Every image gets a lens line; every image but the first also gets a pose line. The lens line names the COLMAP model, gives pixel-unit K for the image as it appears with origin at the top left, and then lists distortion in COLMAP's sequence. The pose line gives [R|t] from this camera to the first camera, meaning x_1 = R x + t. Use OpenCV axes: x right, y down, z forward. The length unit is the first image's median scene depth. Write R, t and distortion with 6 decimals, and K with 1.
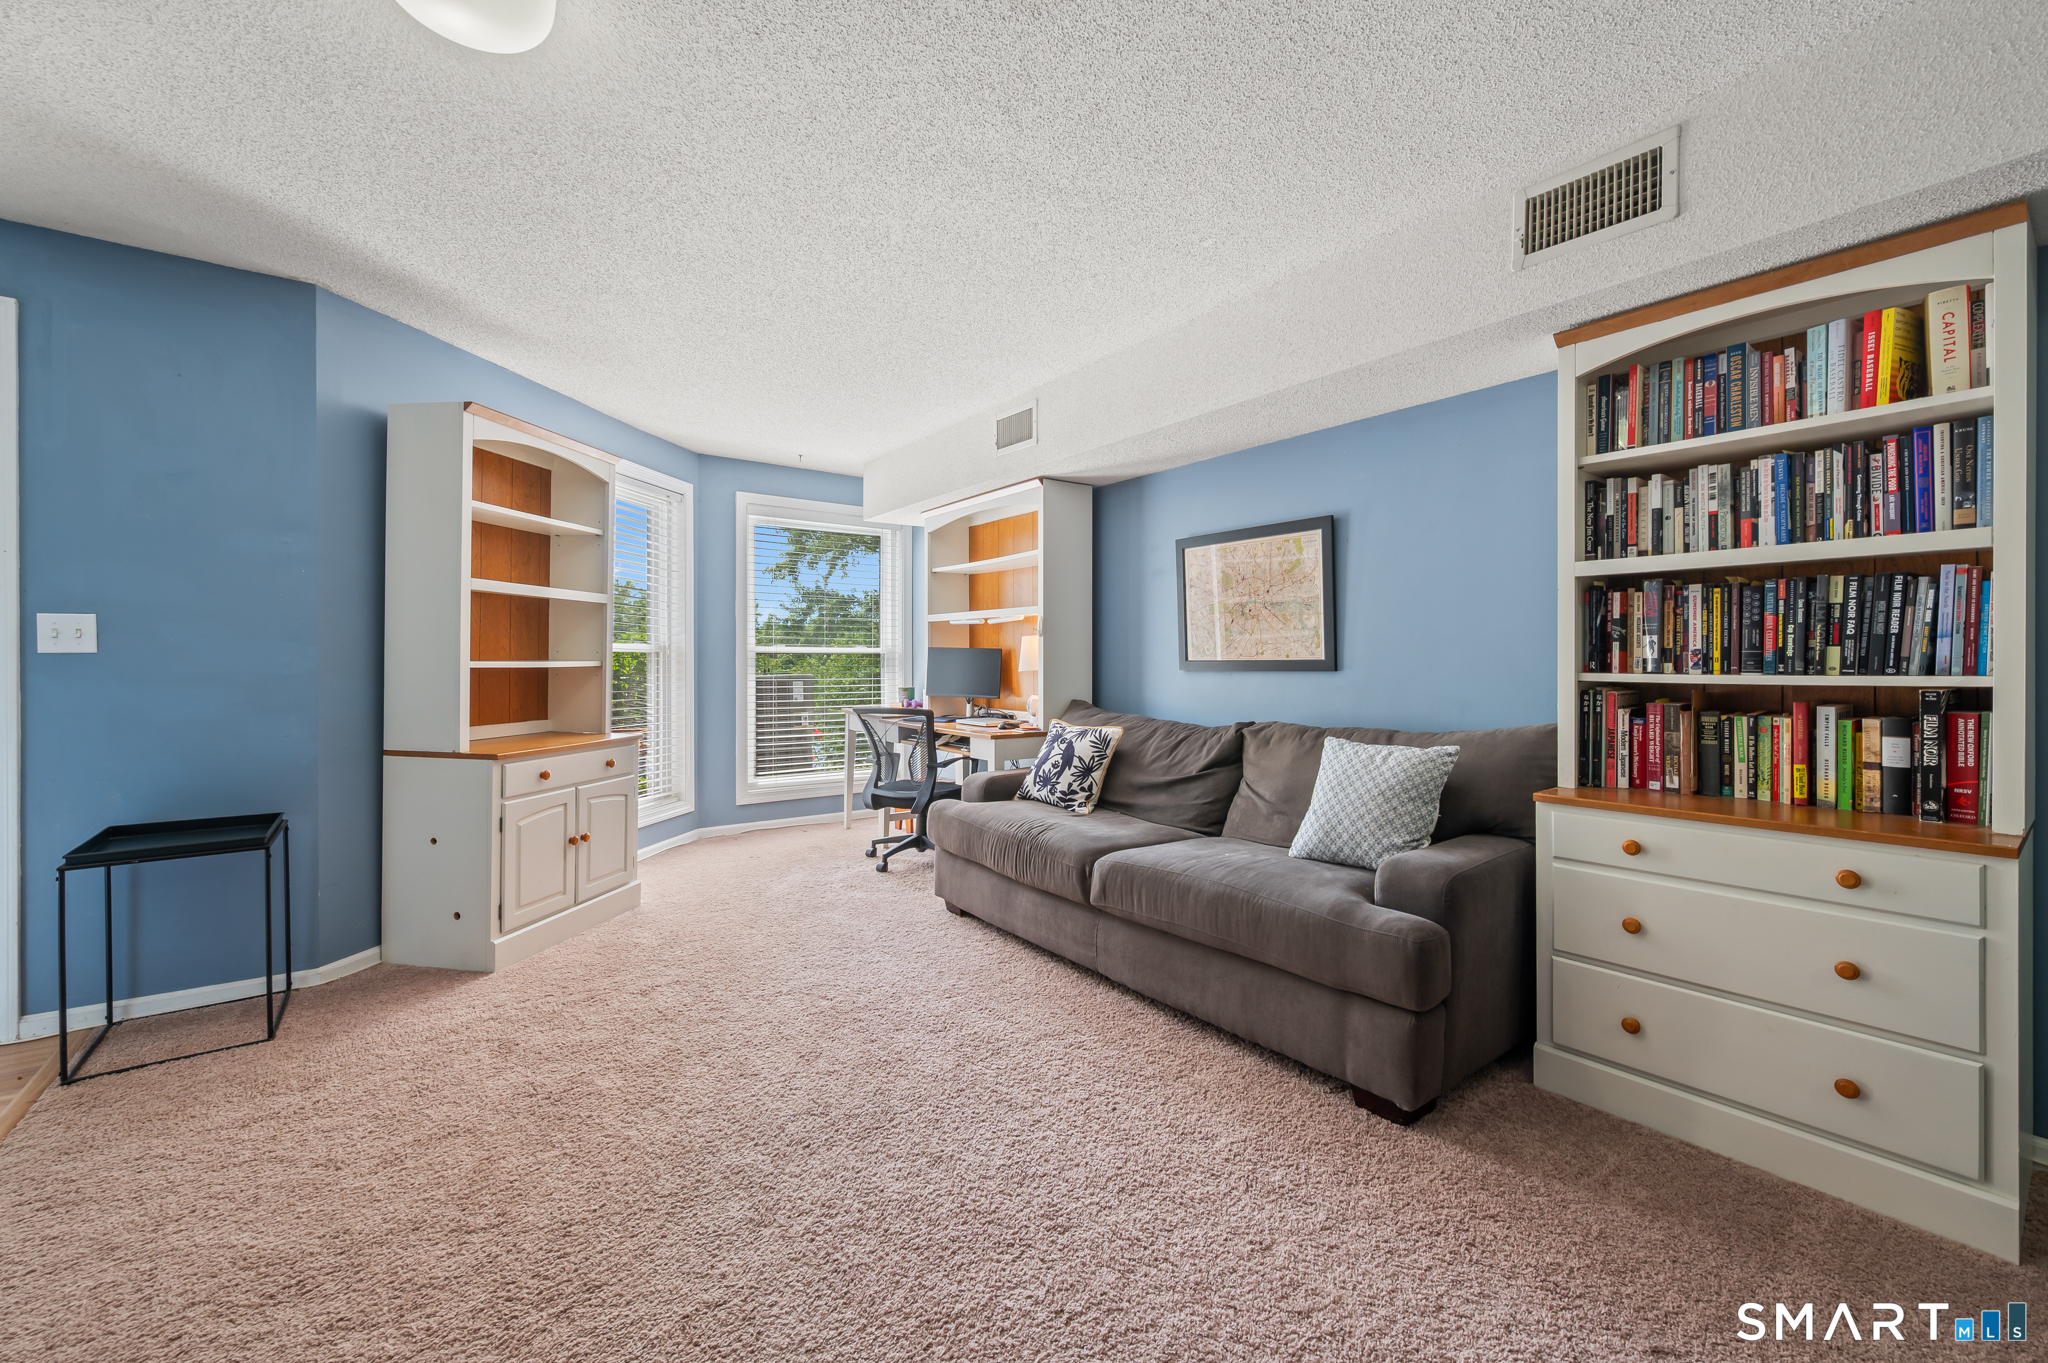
lens RADIAL K [[839.2, 0, 1048.9], [0, 839.2, 662.9], [0, 0, 1]] dist [0.000113, -0.000469]
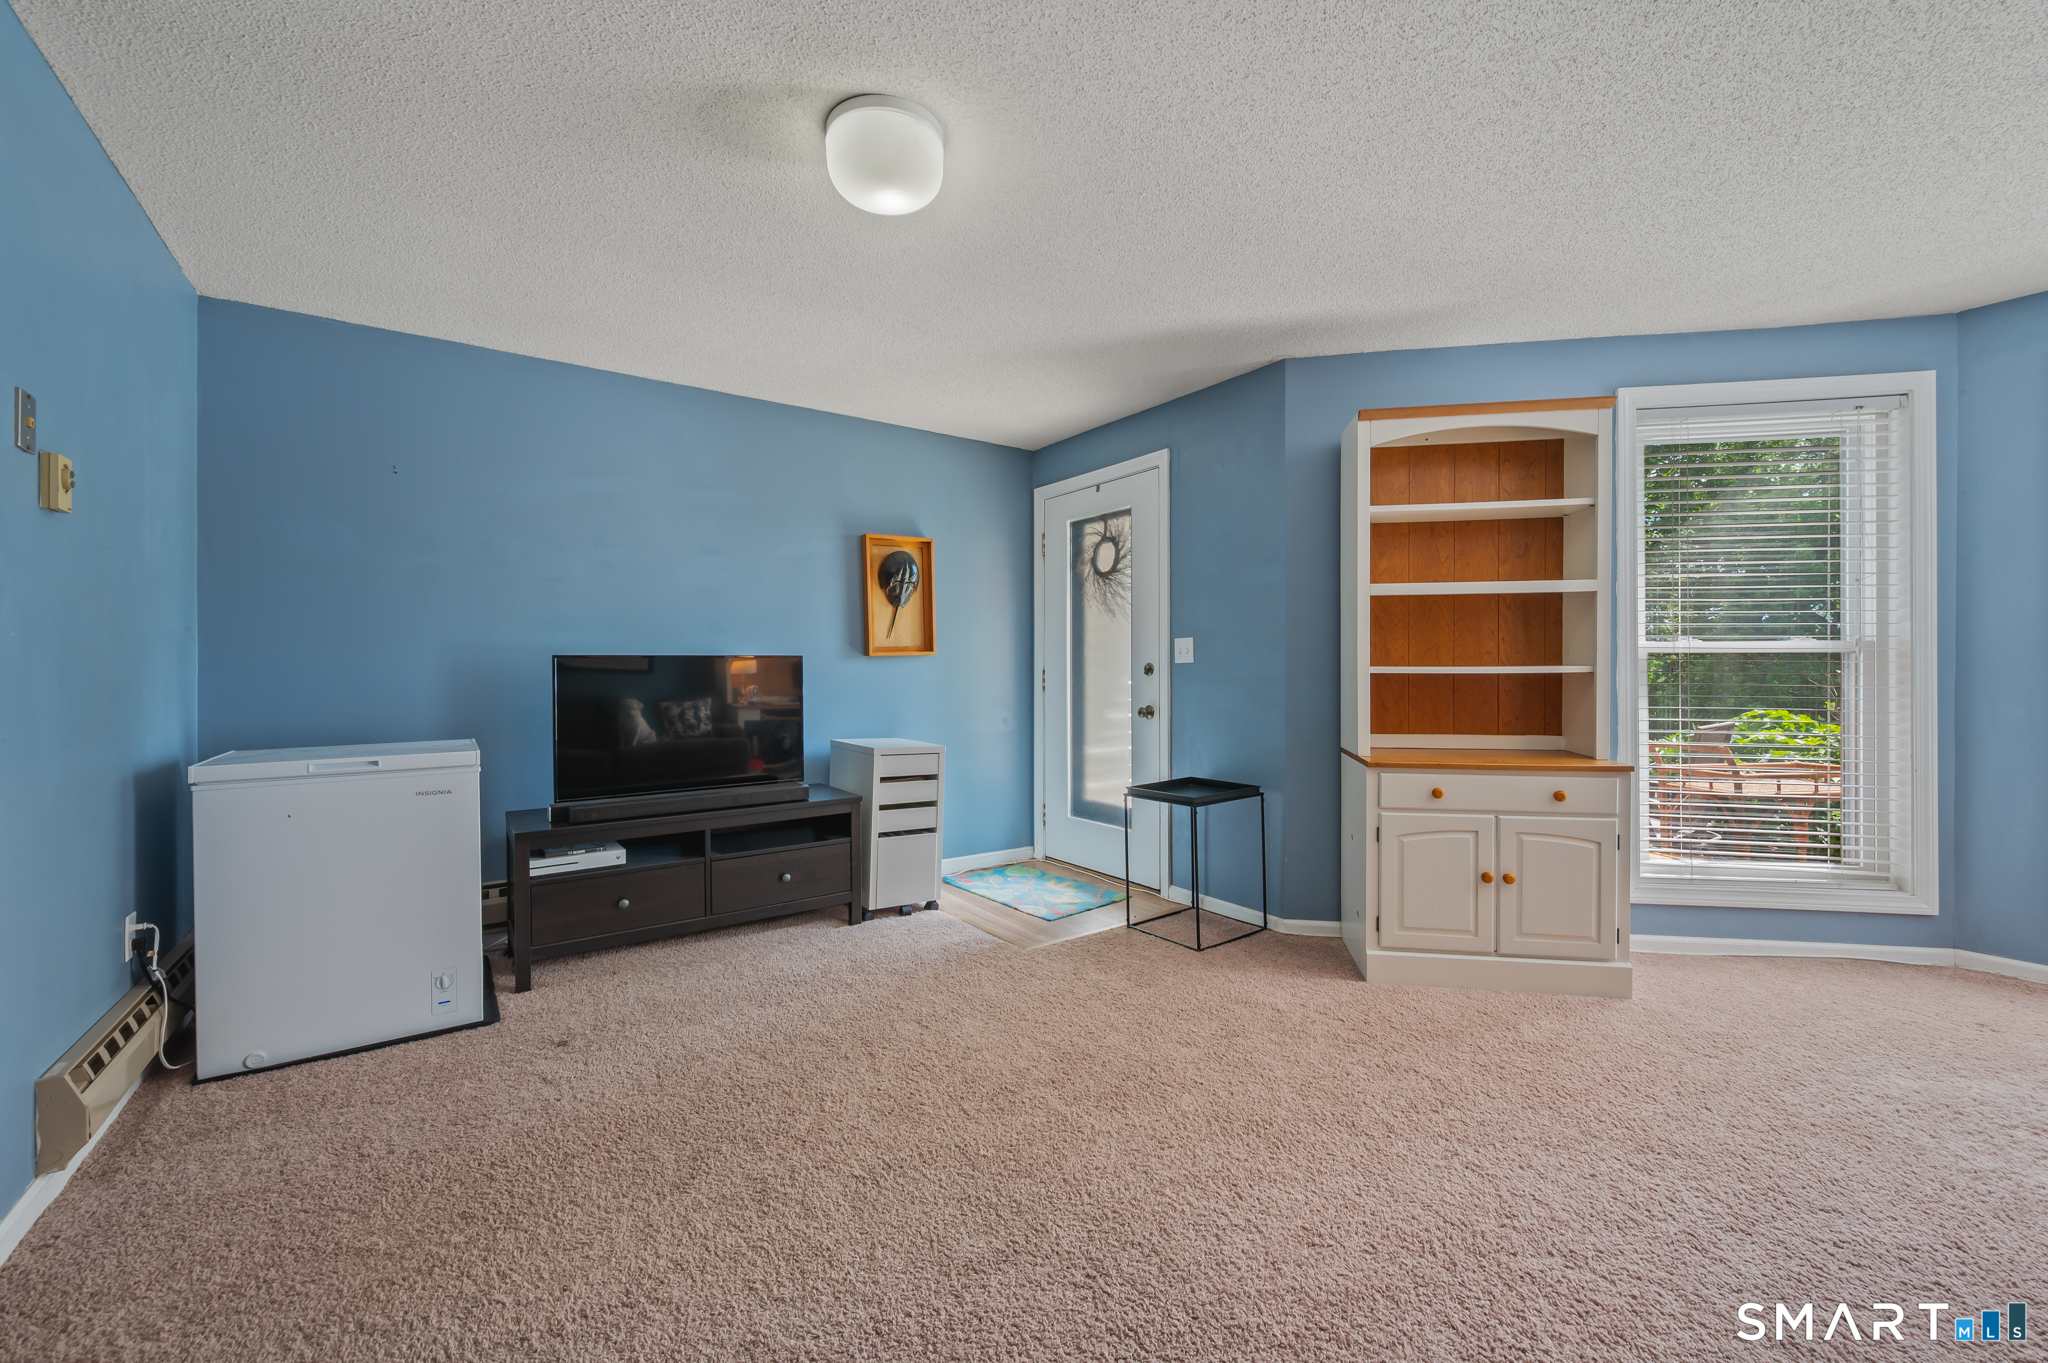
lens RADIAL K [[842.4, 0, 1063.7], [0, 842.4, 672.9], [0, 0, 1]] dist [-0.000326, -0.000058]
pose [[-0.037596, 0.001196, -0.999292, 0.331693], [0.001313, 0.999998, 0.001148, 0.003638], [0.999292, -0.001269, -0.037597, 0.662376]]
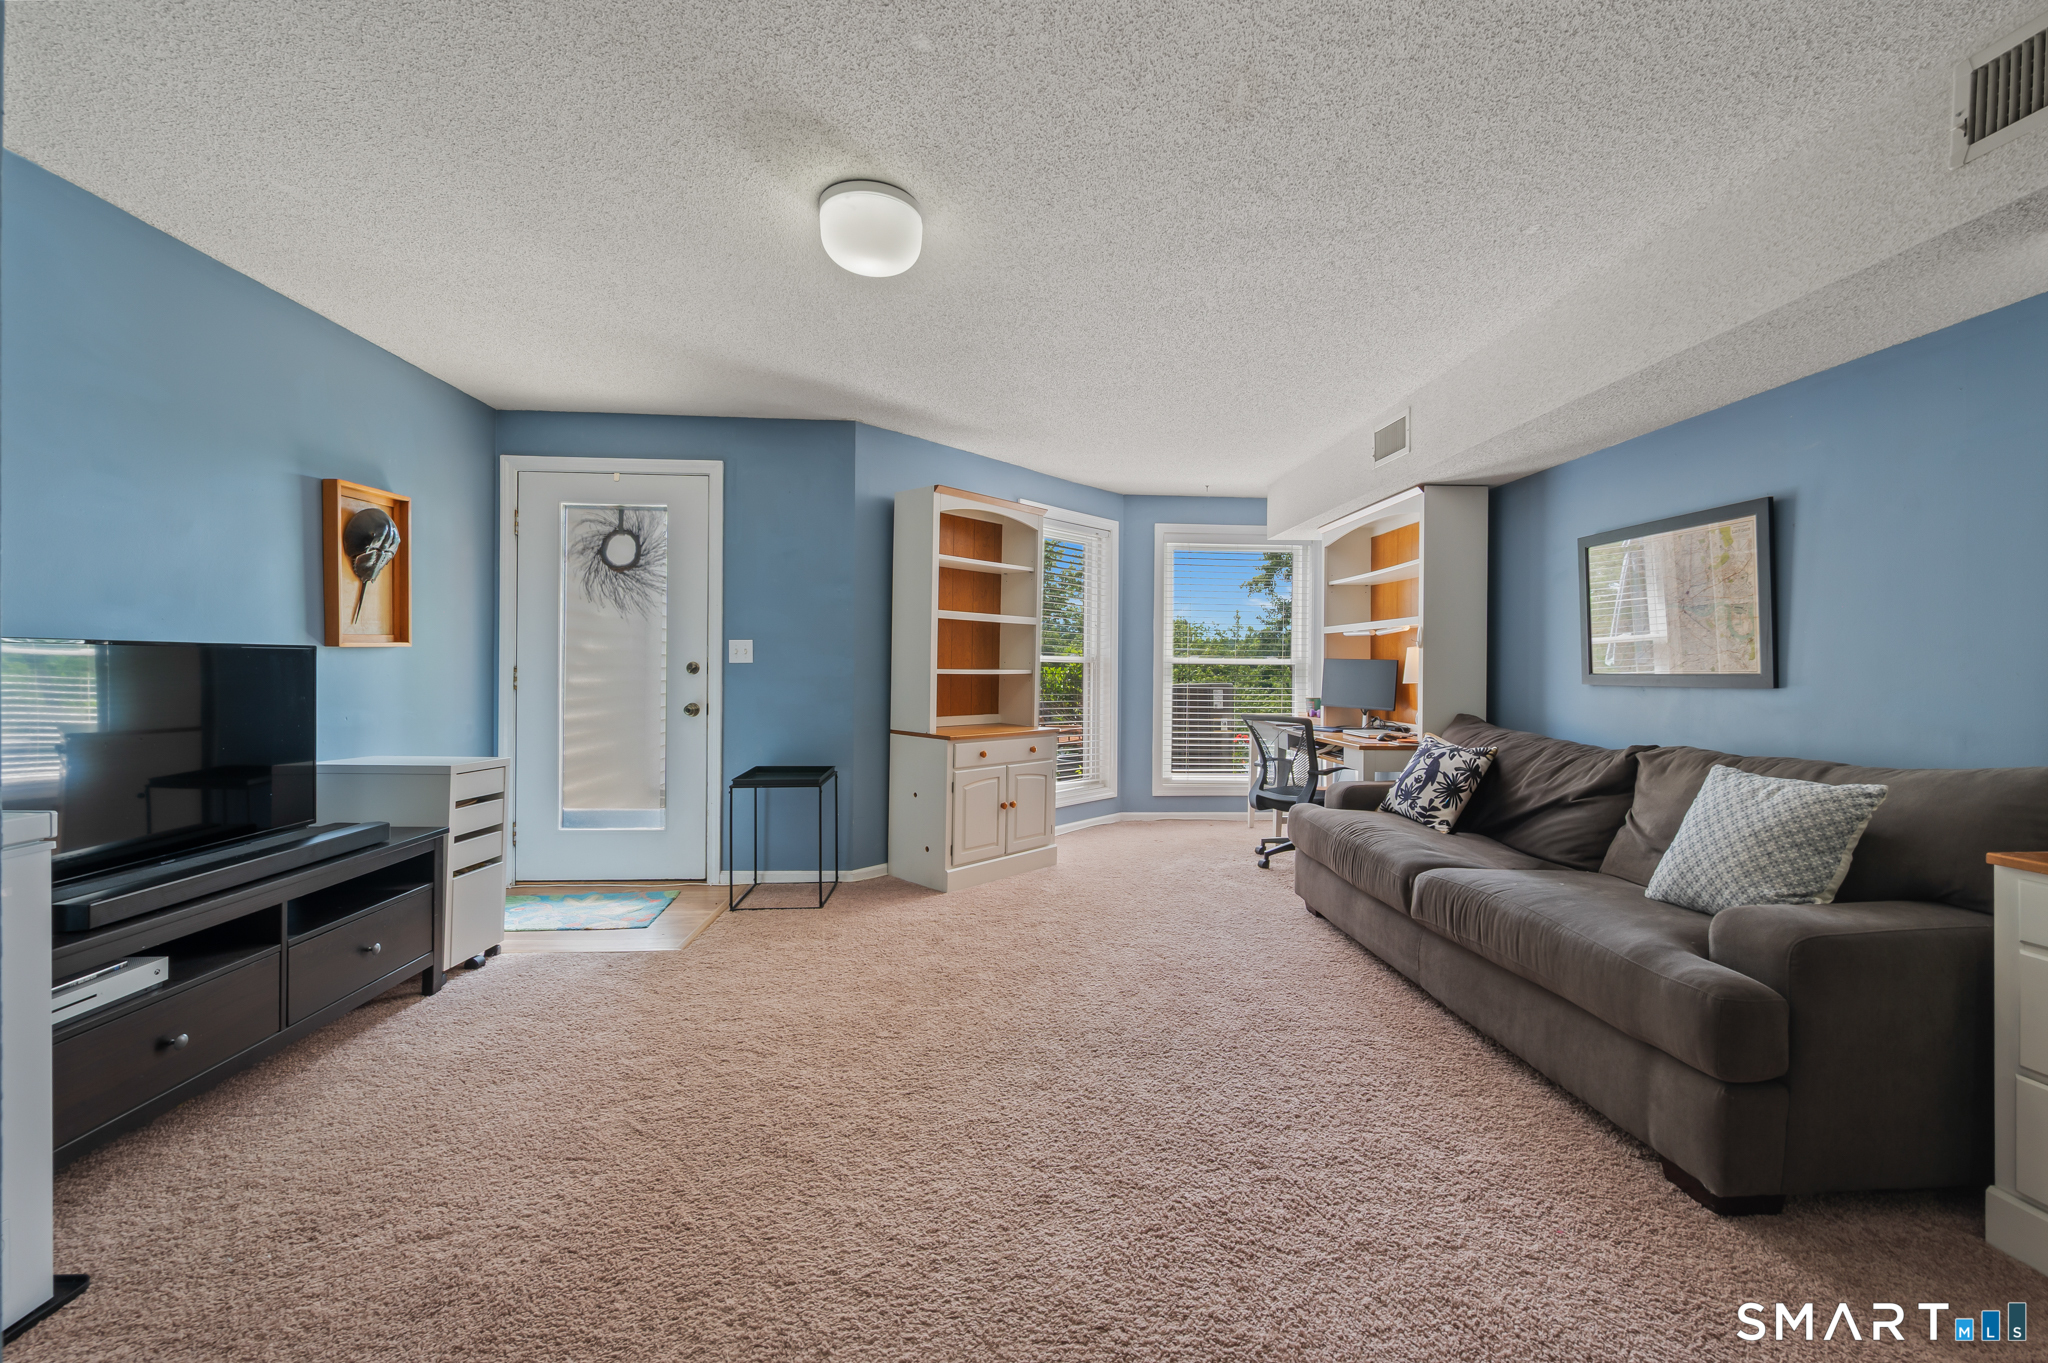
lens RADIAL K [[834.0, 0, 1046.9], [0, 834.0, 672.5], [0, 0, 1]] dist [-0.000238, -0.000161]
pose [[0.839338, 0.008447, -0.543545, 0.220360], [-0.009073, 0.999958, 0.001529, -0.000514], [0.543535, 0.003648, 0.839379, -0.070133]]
